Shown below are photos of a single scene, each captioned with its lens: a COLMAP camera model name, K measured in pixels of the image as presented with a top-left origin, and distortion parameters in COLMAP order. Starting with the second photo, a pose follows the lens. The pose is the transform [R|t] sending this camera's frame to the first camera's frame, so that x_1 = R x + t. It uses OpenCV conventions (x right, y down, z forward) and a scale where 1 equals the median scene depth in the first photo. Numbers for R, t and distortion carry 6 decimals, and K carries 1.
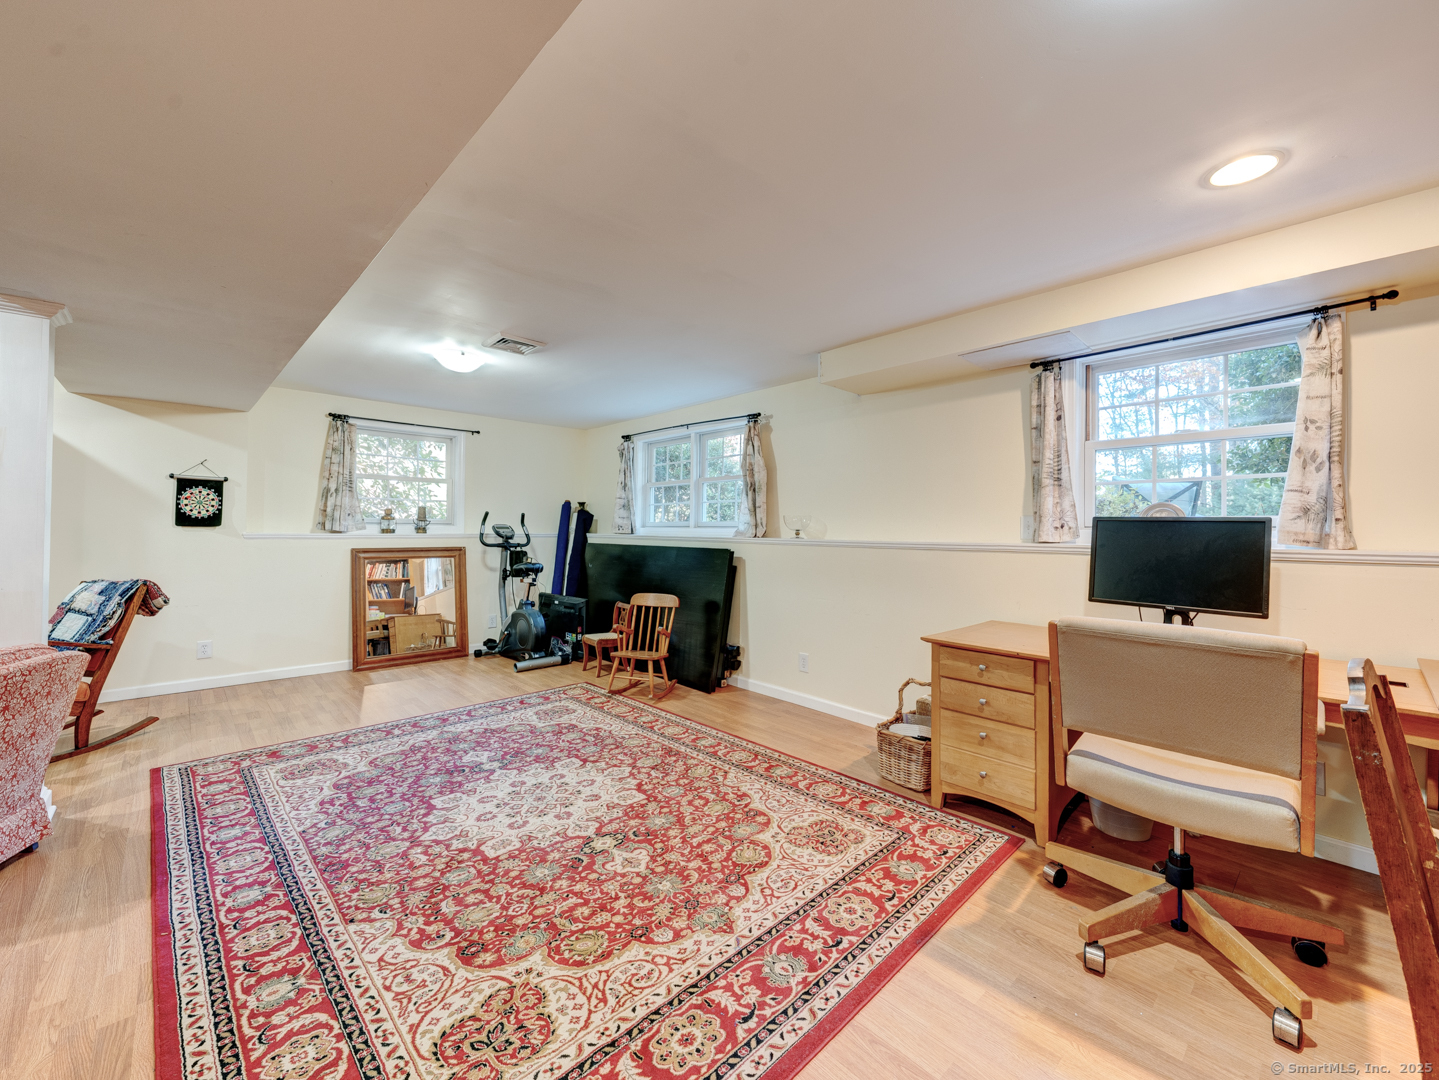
lens RADIAL K [[588.1, 0, 725.0], [0, 588.1, 531.0], [0, 0, 1]] dist [0.001399, -0.000155]
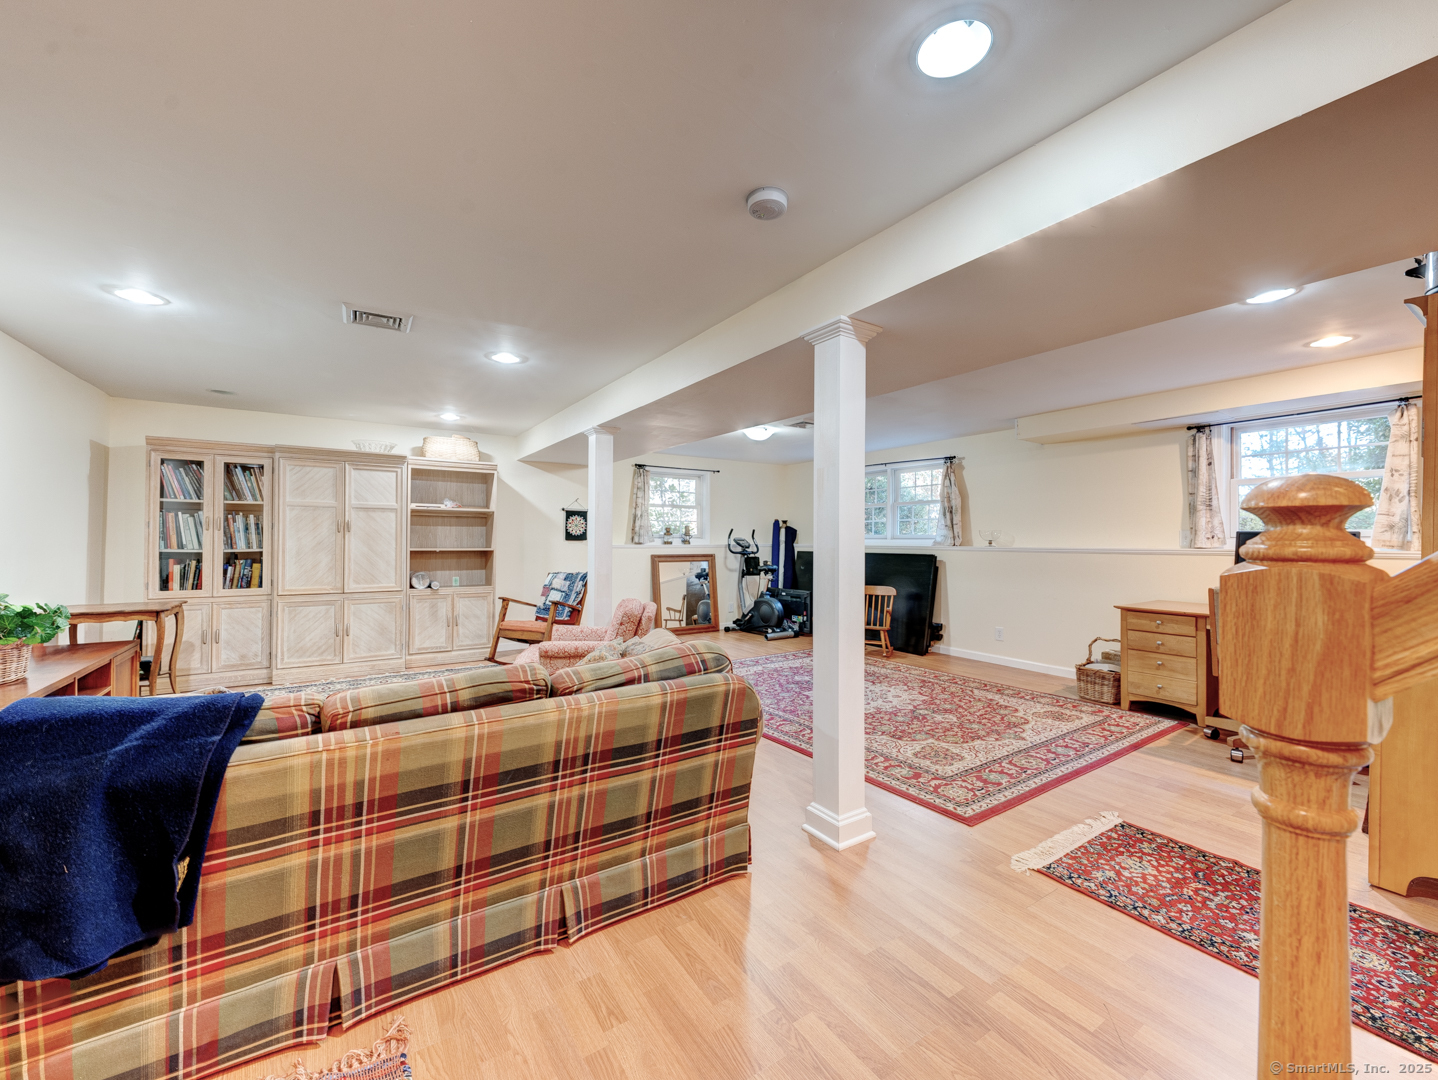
lens RADIAL K [[569.2, 0, 692.8], [0, 569.2, 541.4], [0, 0, 1]] dist [-0.000926, -0.000458]
pose [[0.977705, -0.005605, -0.209908, -0.407168], [0.005398, 0.999984, -0.001558, -0.001810], [0.209914, 0.000390, 0.977720, -0.675406]]
